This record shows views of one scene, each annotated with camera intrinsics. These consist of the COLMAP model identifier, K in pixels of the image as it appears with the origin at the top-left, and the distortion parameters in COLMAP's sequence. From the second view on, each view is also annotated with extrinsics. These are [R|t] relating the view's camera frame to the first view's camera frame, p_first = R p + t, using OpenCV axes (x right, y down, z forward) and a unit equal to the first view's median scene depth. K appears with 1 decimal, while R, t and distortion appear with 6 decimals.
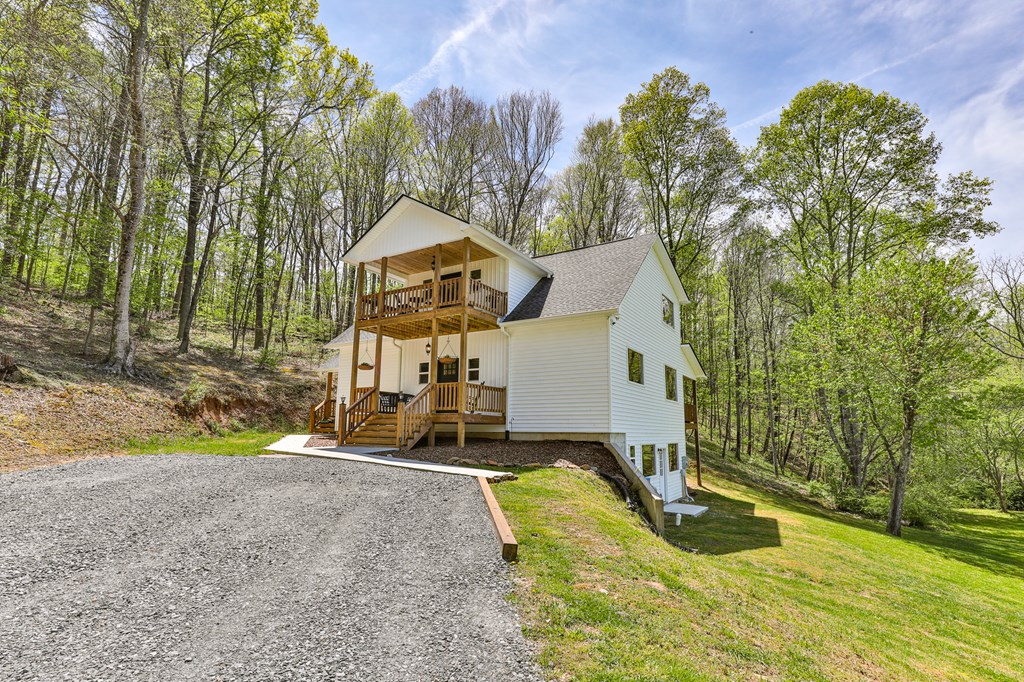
lens RADIAL K [[486.5, 0, 523.1], [0, 486.5, 333.2], [0, 0, 1]] dist [-0.023246, -0.000127]
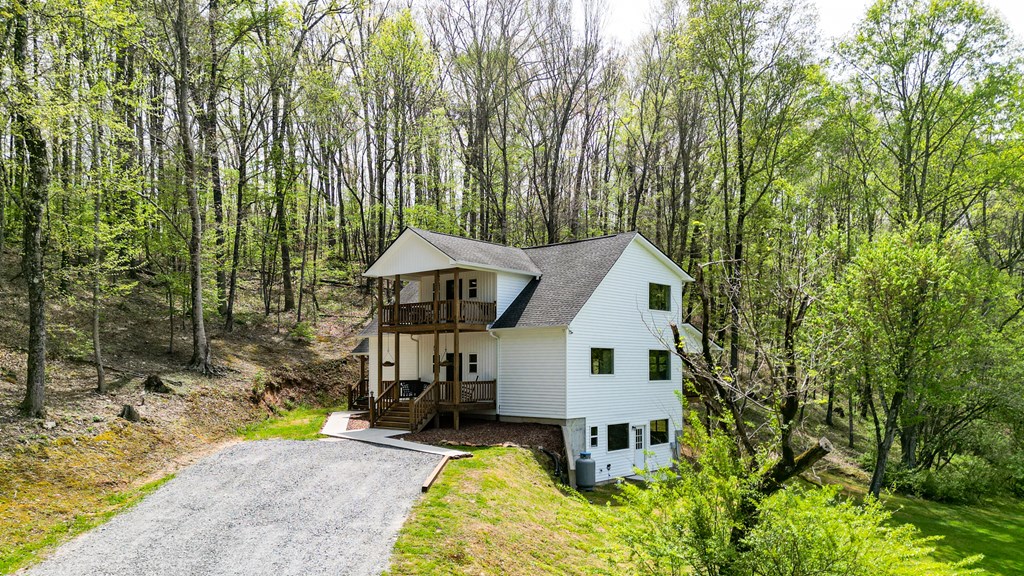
lens RADIAL K [[714.3, 0, 512.0], [0, 714.3, 288.0], [0, 0, 1]] dist [0.078557, -0.077204]
pose [[0.983926, -0.030122, -0.176016, 0.329450], [0.046026, 0.995146, 0.086981, -0.275878], [0.172541, -0.093684, 0.980537, -0.763016]]
